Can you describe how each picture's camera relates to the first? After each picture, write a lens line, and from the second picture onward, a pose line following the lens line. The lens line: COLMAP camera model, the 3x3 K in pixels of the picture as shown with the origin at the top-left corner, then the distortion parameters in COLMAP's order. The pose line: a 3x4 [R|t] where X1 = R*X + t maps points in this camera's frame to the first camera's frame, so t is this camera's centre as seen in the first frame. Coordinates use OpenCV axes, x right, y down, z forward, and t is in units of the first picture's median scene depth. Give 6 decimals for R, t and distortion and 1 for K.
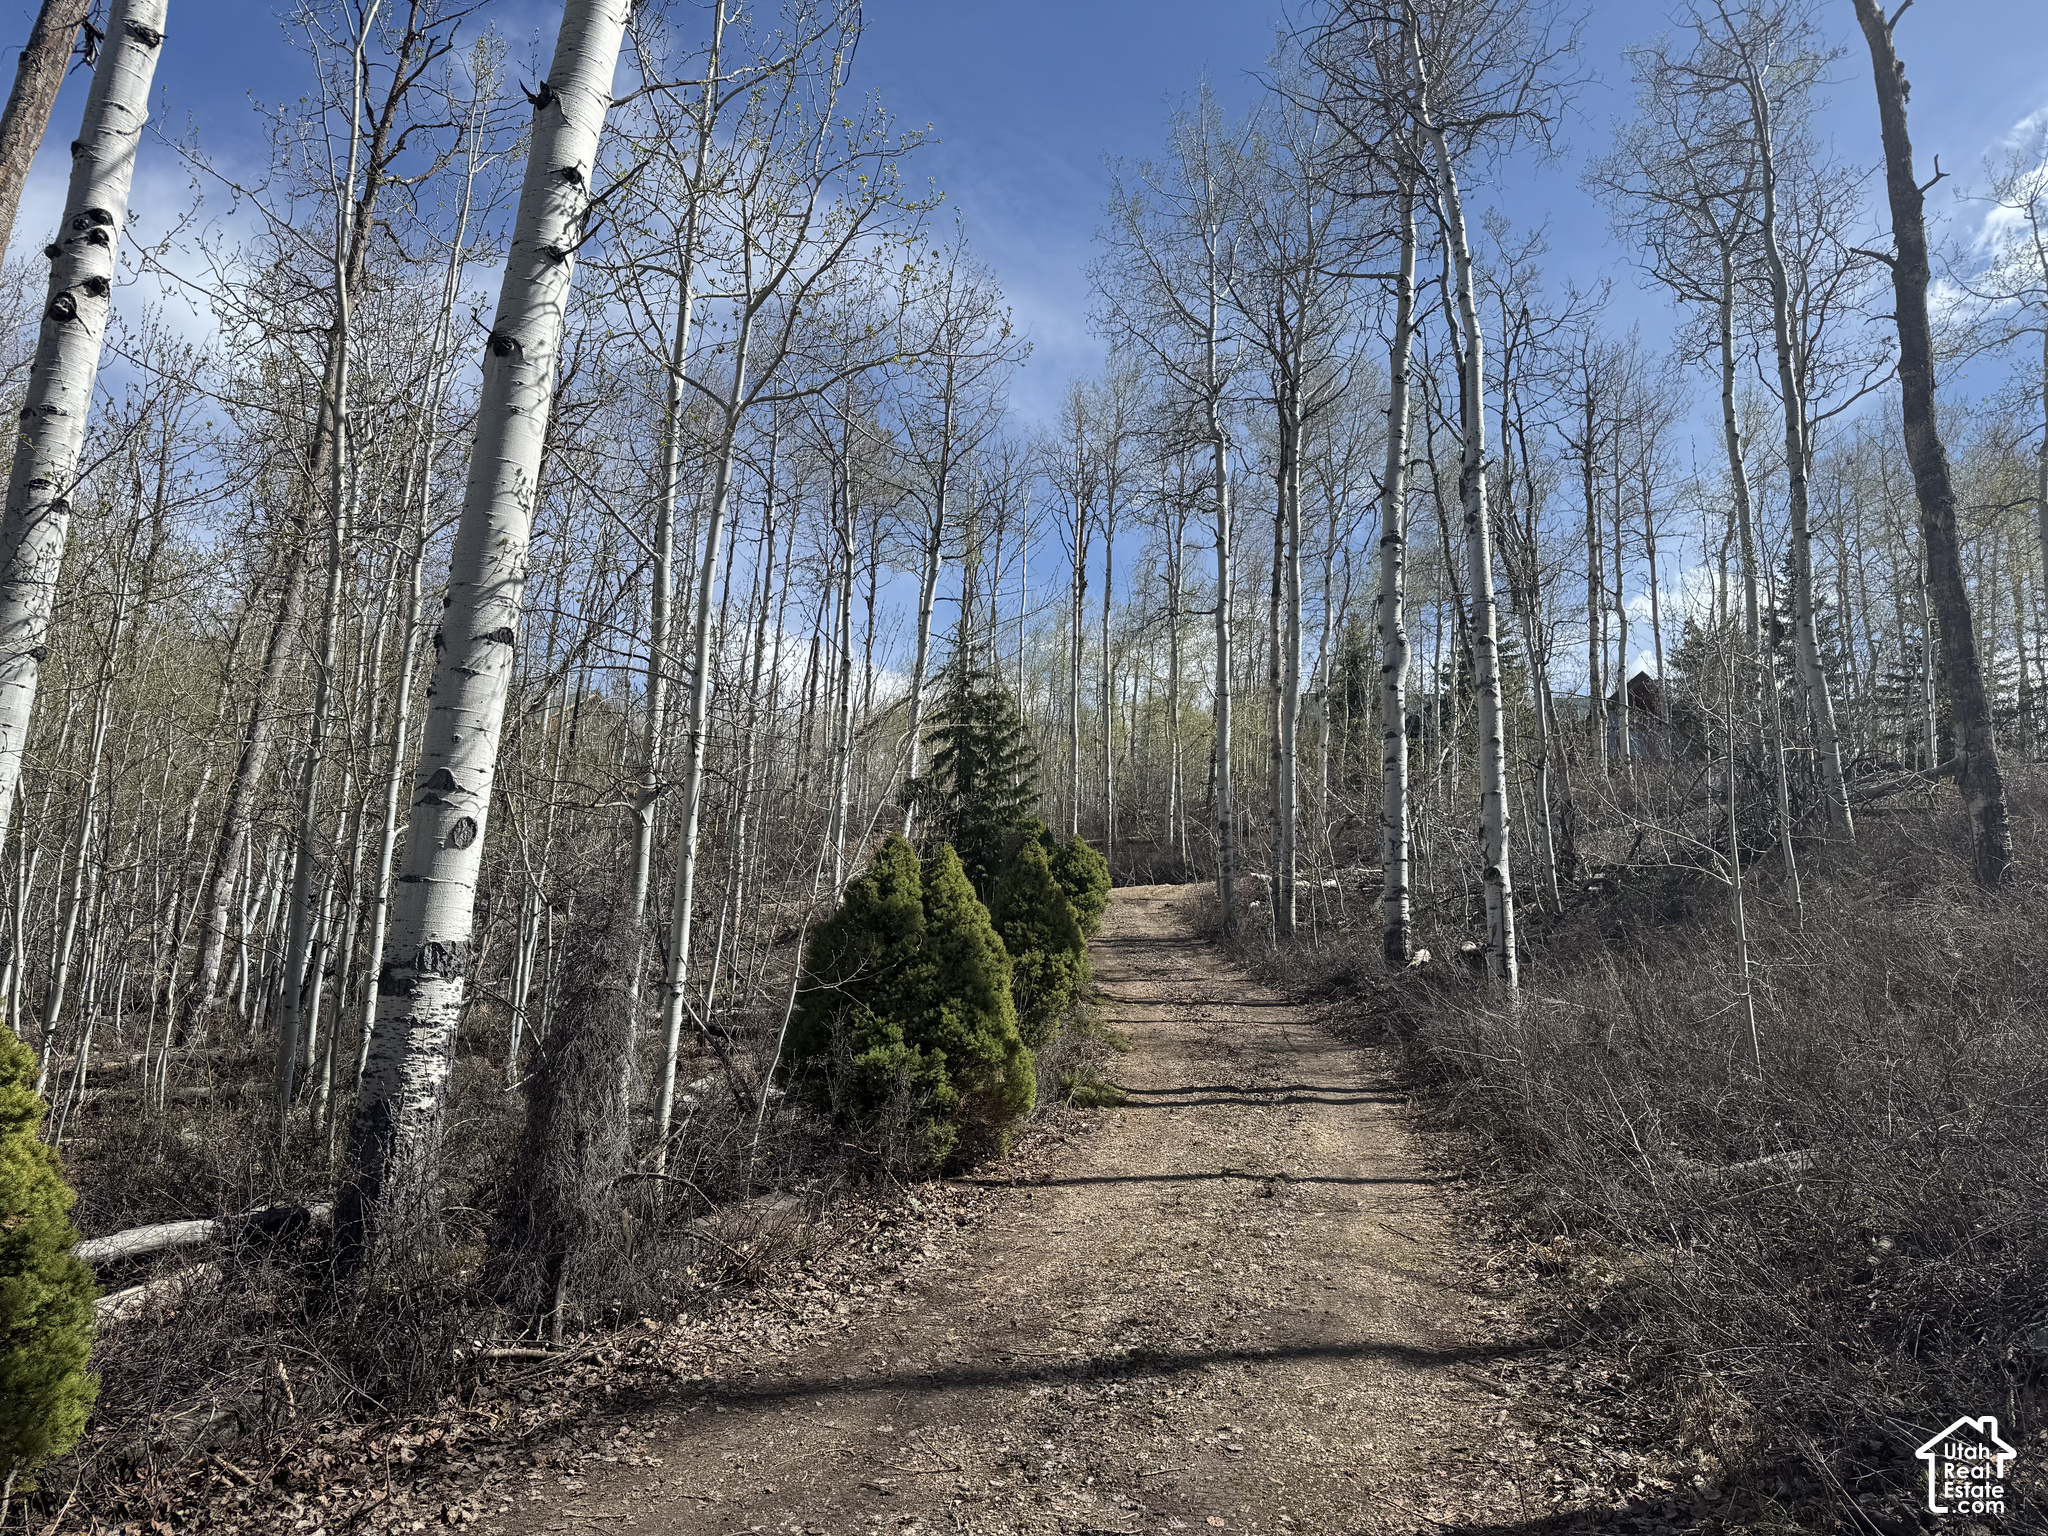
lens RADIAL K [[1433.5, 0, 1032.3], [0, 1433.5, 768.0], [0, 0, 1]] dist [0.060073, -0.074604]
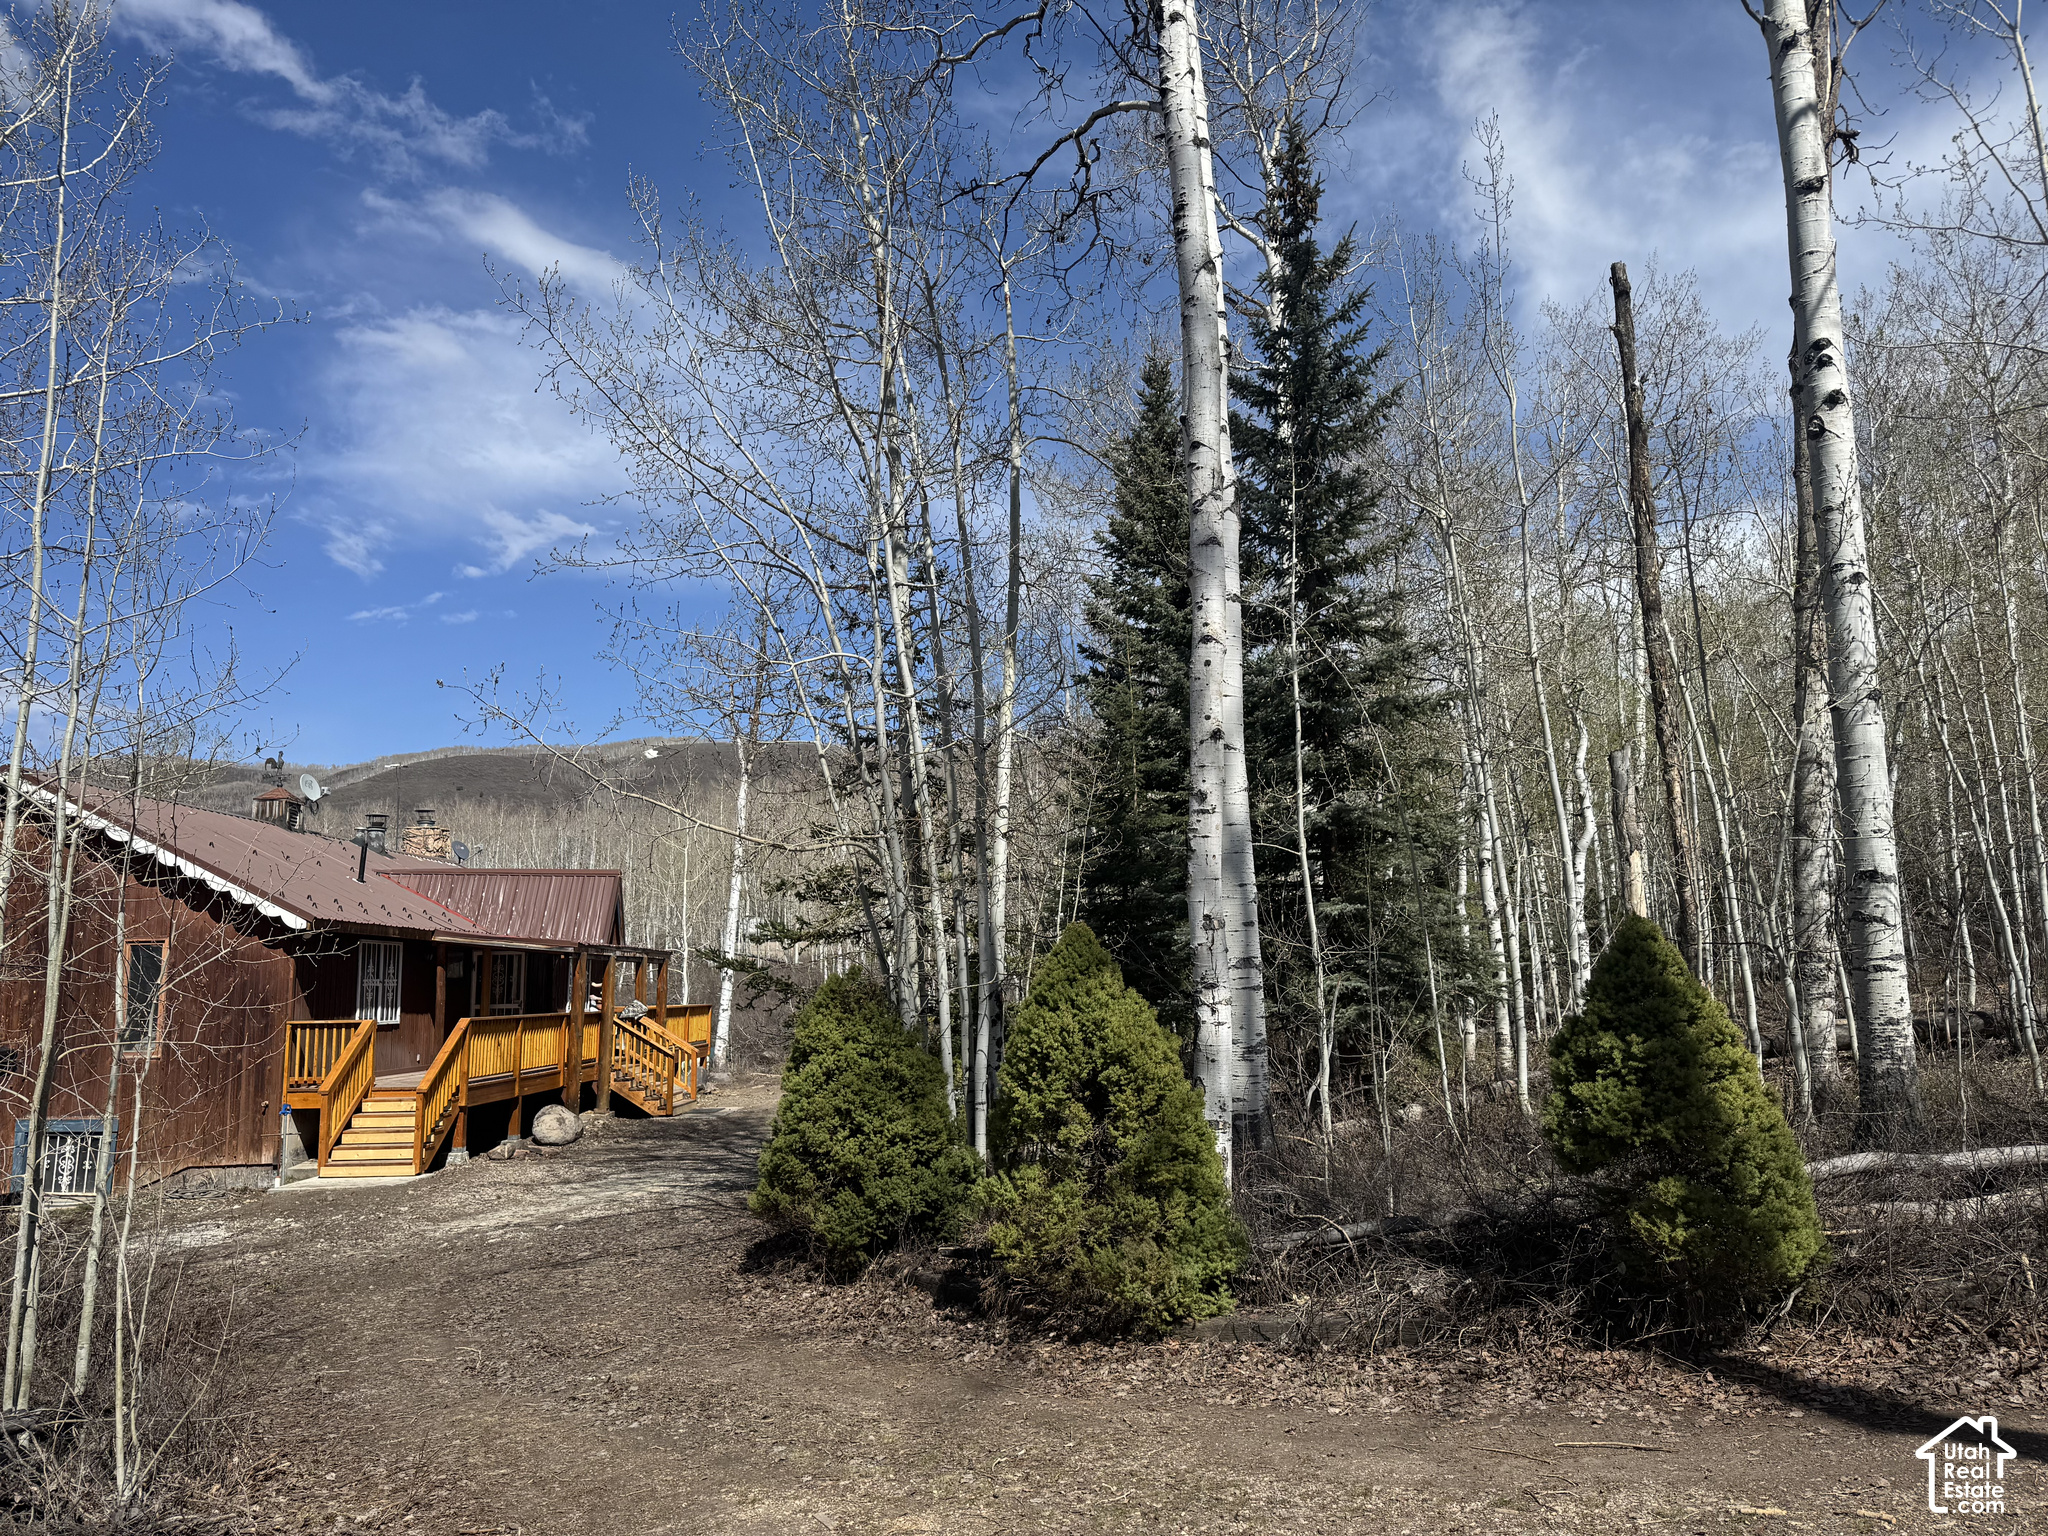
lens RADIAL K [[1433.5, 0, 1032.3], [0, 1433.5, 768.0], [0, 0, 1]] dist [0.060073, -0.074604]
pose [[0.232557, -0.177808, -0.956191, 0.344838], [0.229169, 0.965482, -0.123800, -0.028319], [0.945198, -0.190339, 0.265278, -0.050325]]
